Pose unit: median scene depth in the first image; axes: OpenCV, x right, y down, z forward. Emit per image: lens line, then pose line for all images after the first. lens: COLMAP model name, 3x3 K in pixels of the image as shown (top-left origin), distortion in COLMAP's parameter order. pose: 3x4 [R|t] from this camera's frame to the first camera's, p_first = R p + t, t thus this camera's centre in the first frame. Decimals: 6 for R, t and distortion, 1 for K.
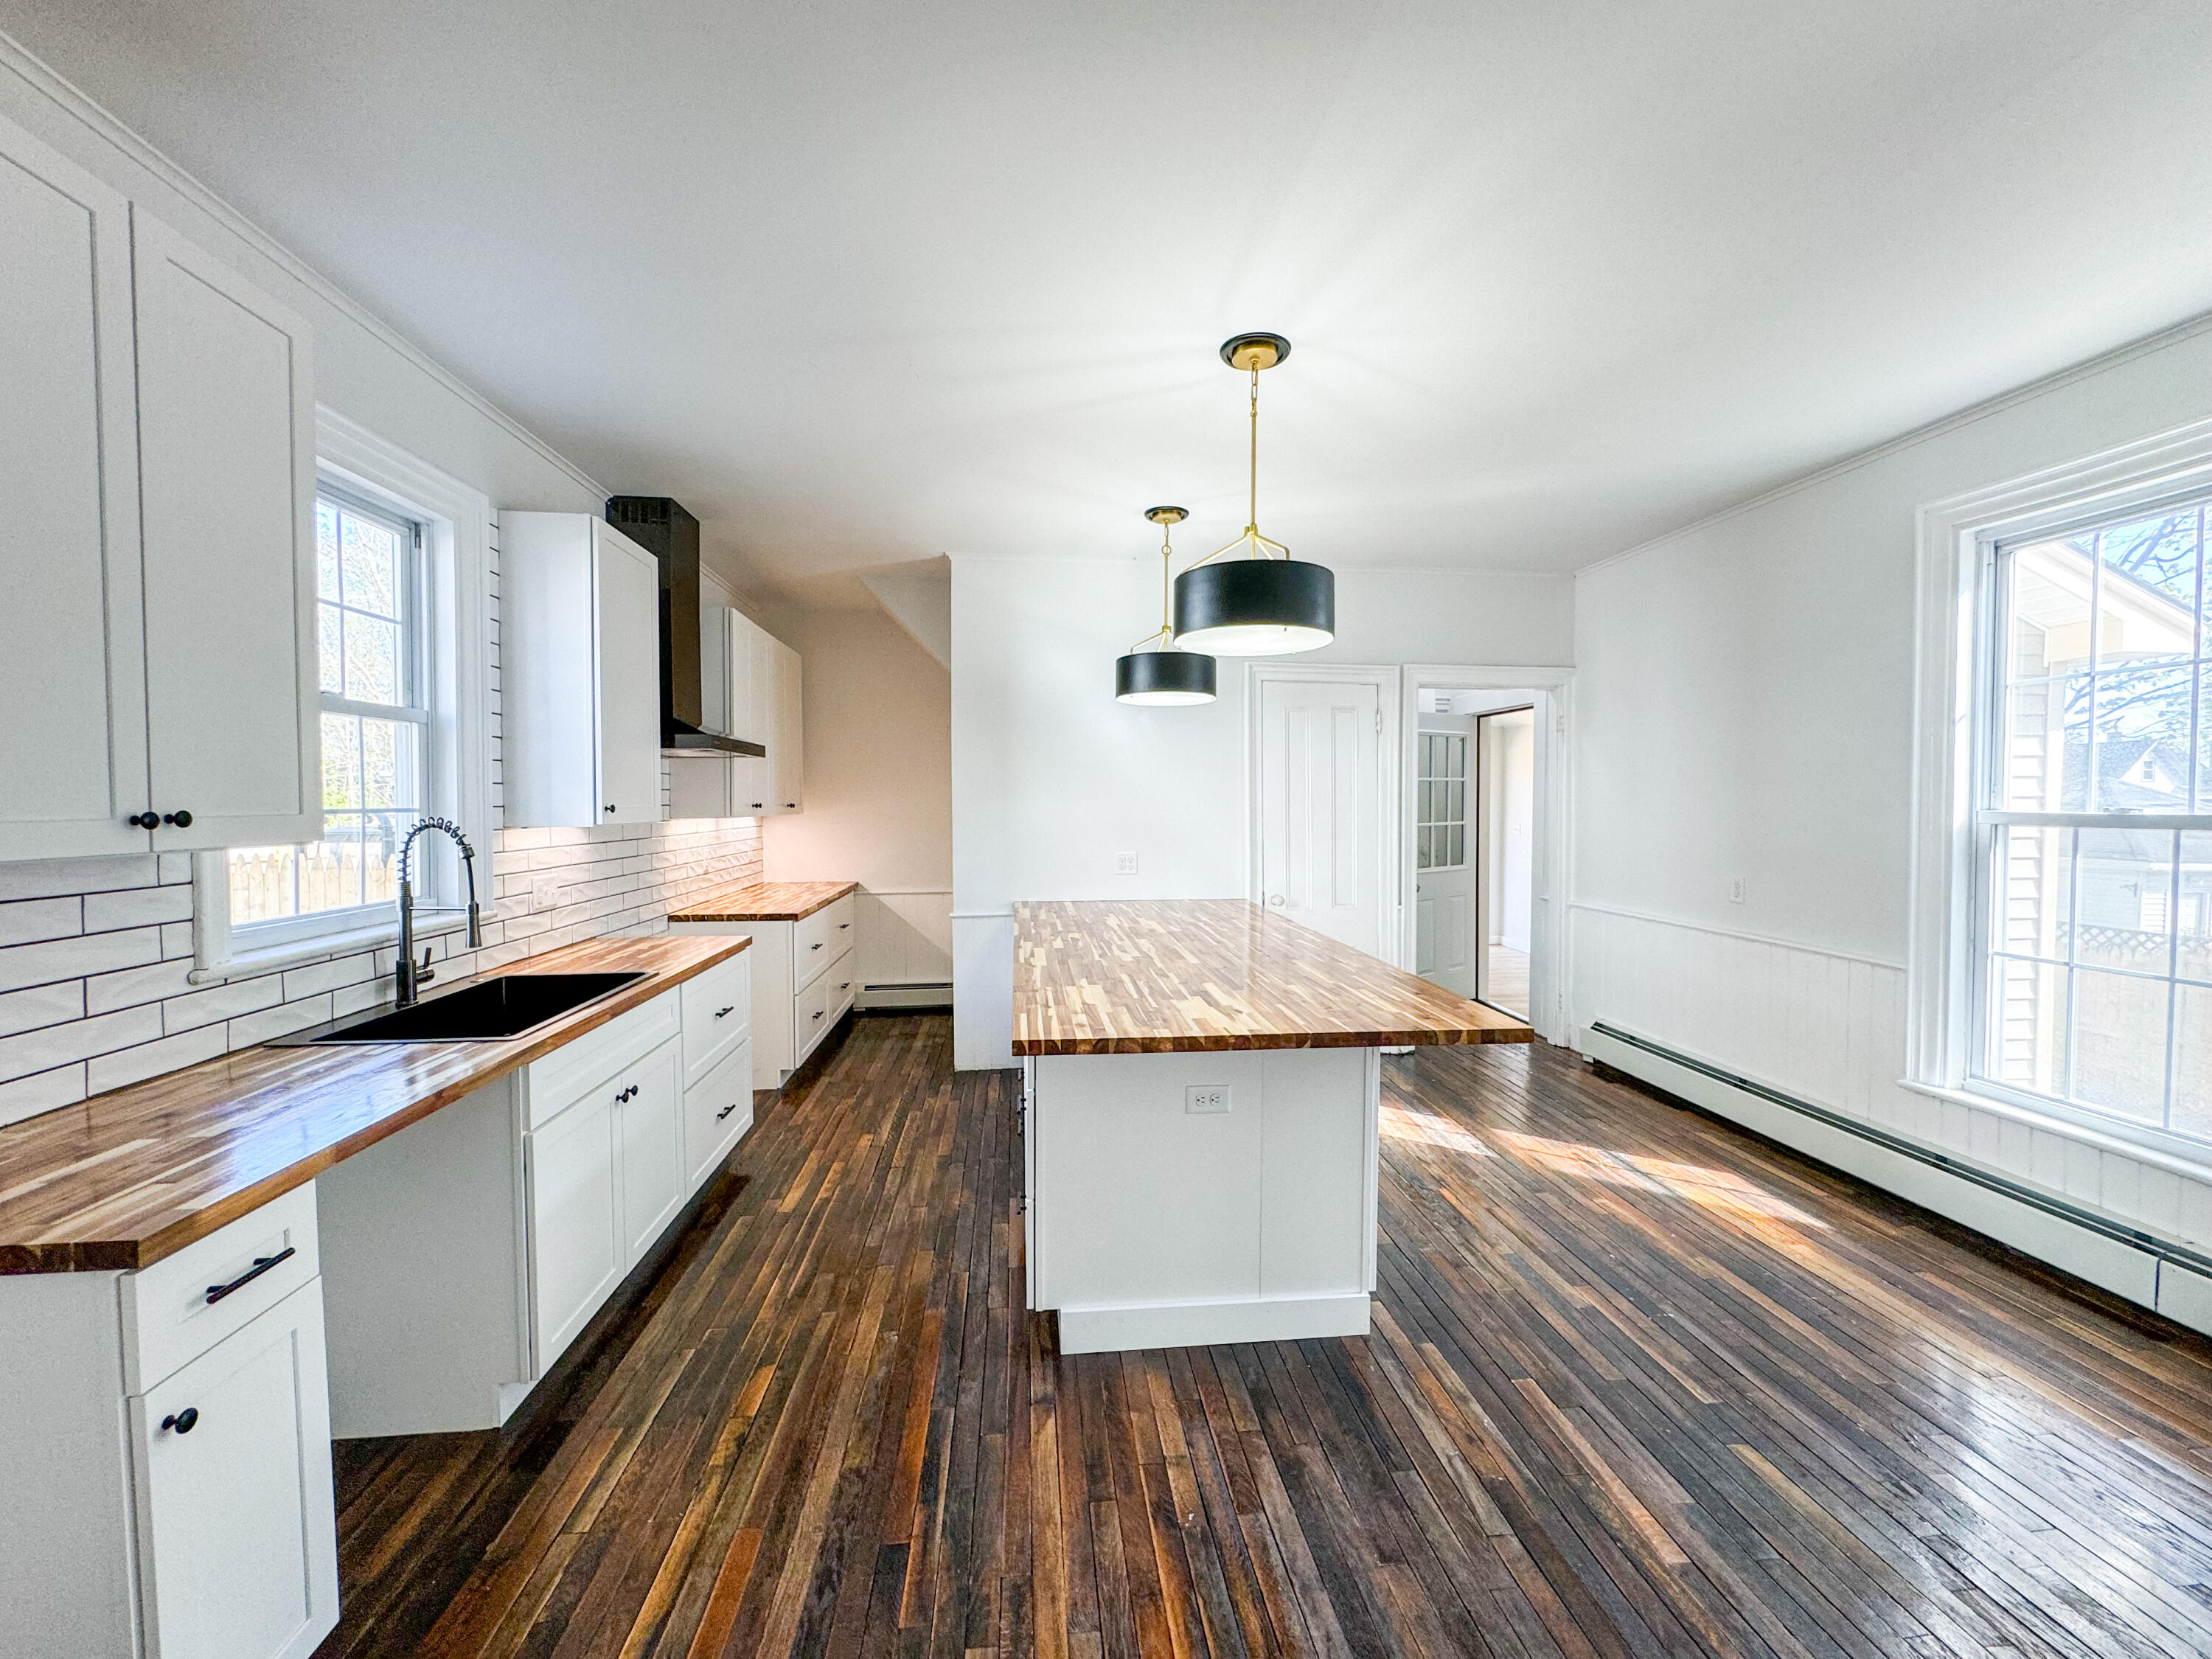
lens RADIAL K [[882.8, 0, 1106.0], [0, 882.8, 829.5], [0, 0, 1]] dist [-0.001600, -0.000297]
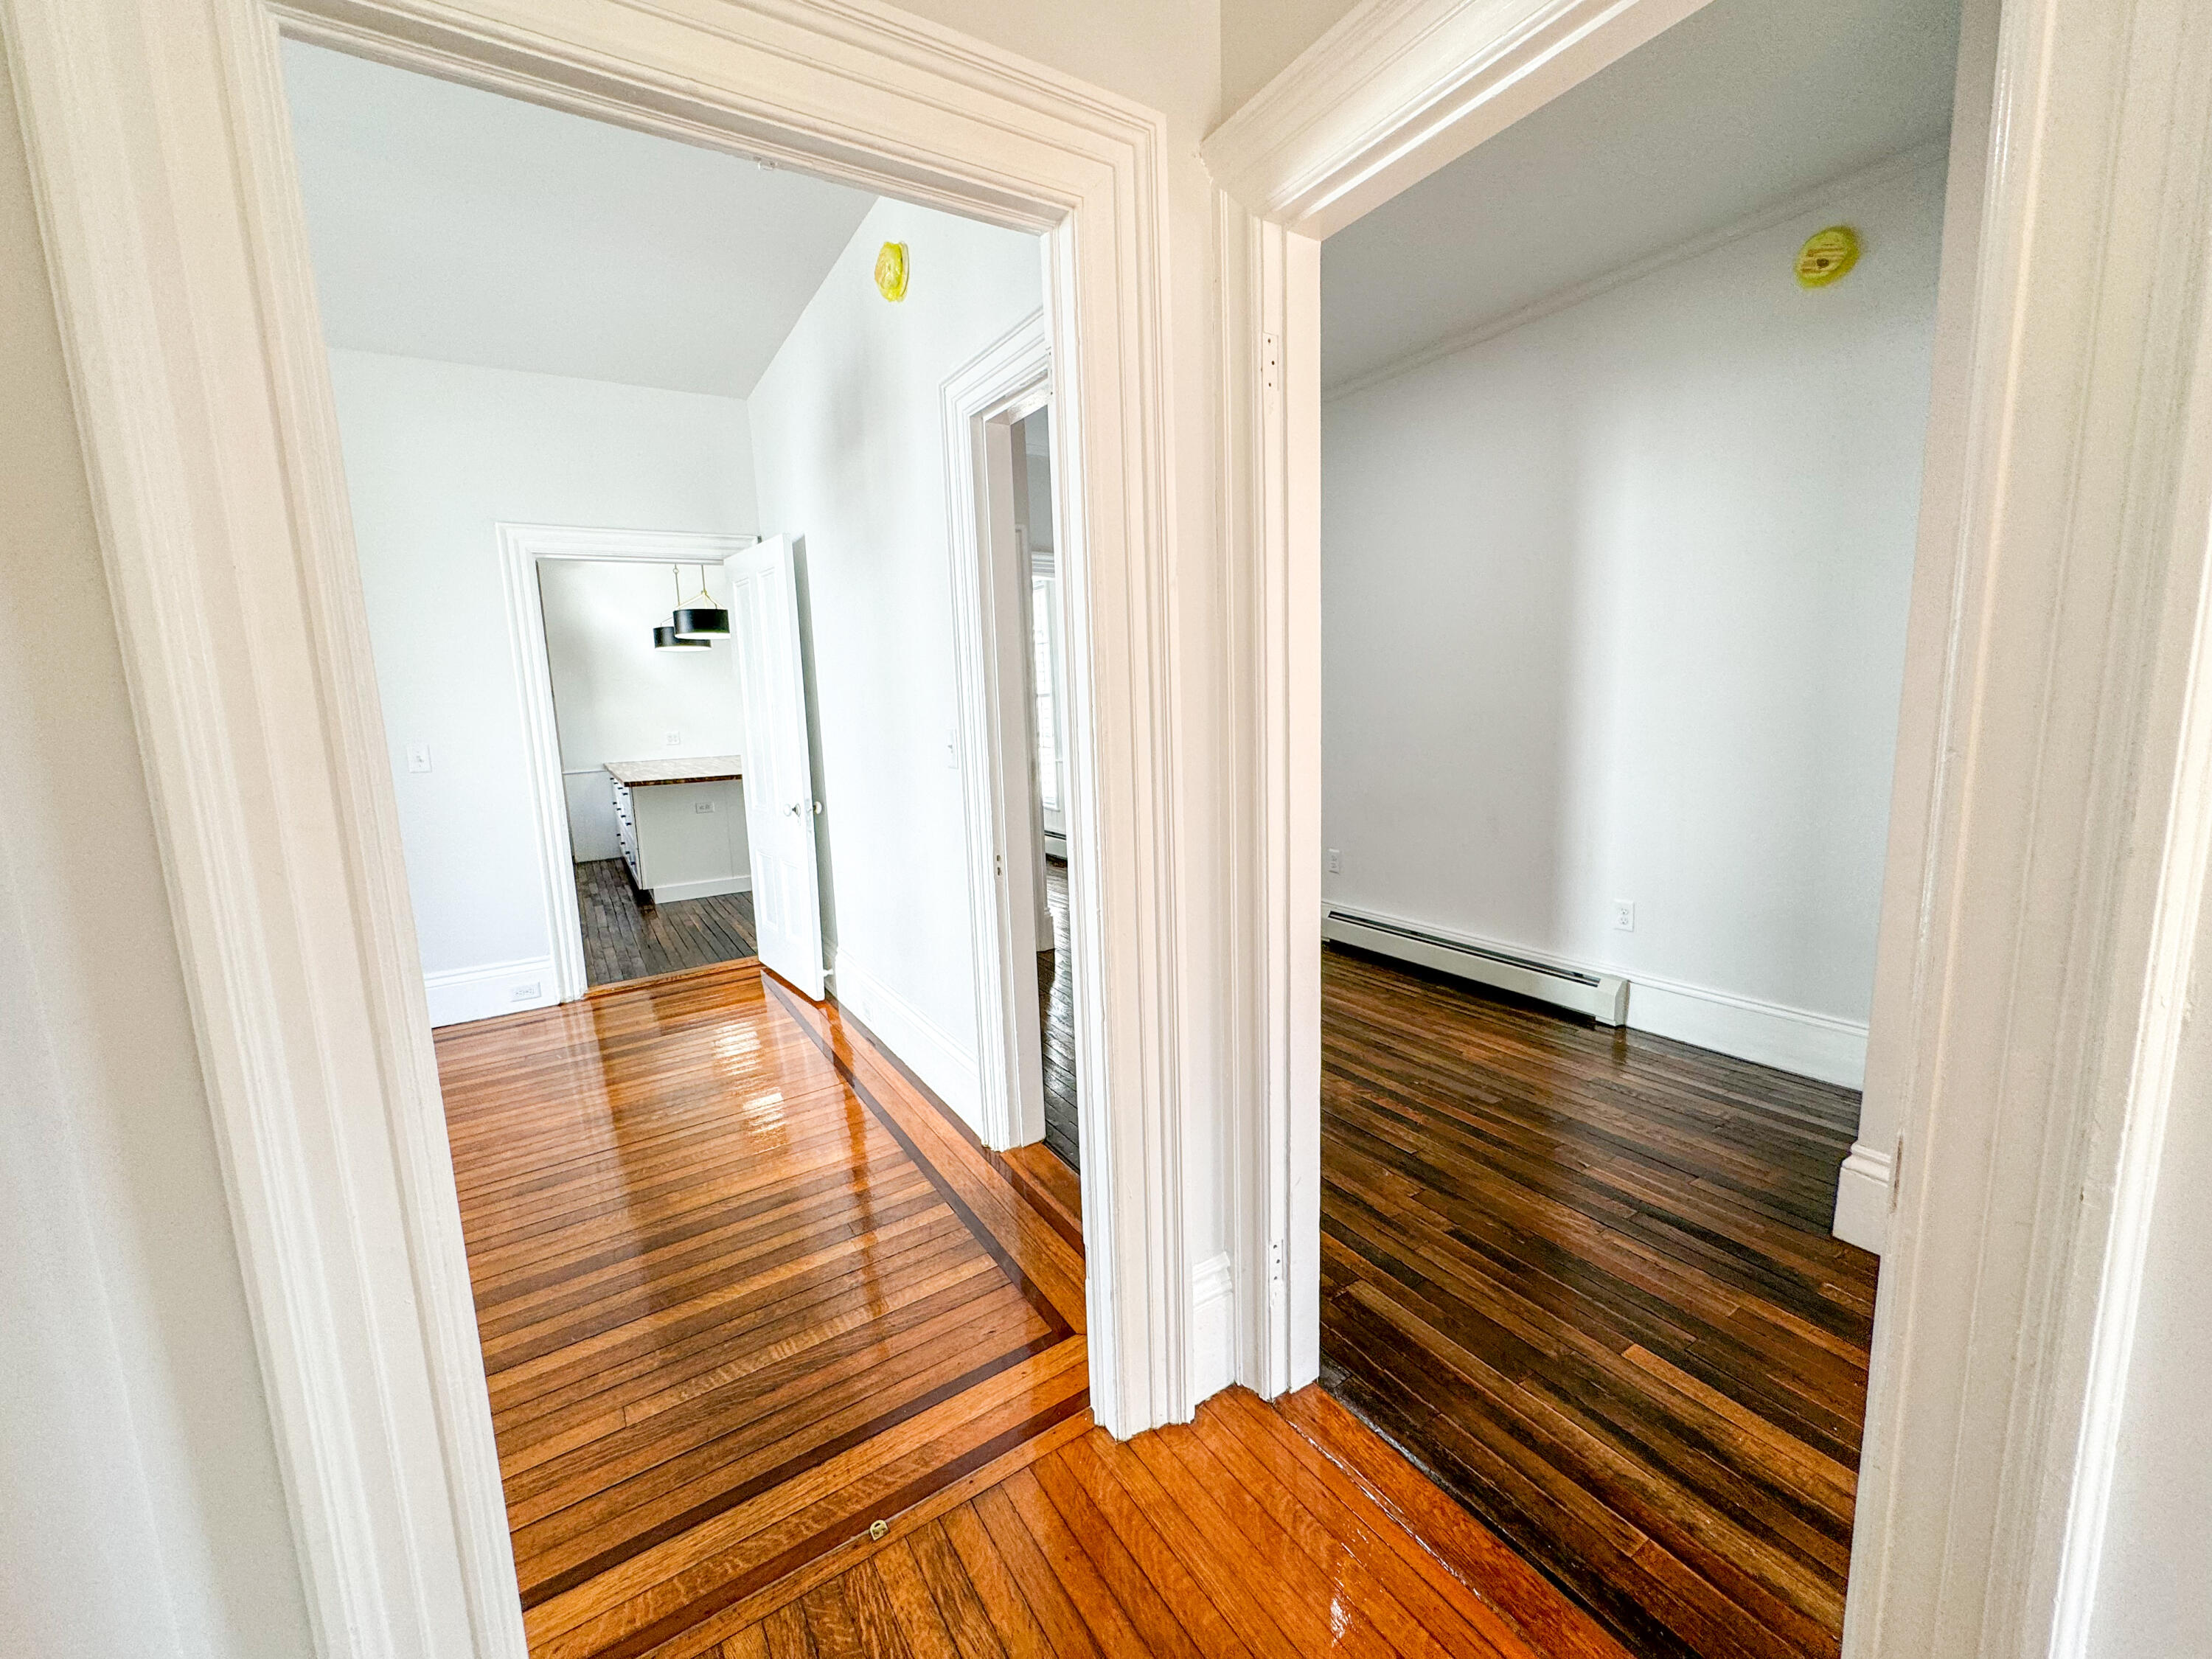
lens RADIAL K [[882.8, 0, 1106.0], [0, 882.8, 829.5], [0, 0, 1]] dist [-0.001600, -0.000297]
pose [[0.896457, -0.094645, 0.432906, 0.023551], [0.053209, 0.992847, 0.106879, 0.092097], [-0.439925, -0.072777, 0.895081, -1.218619]]
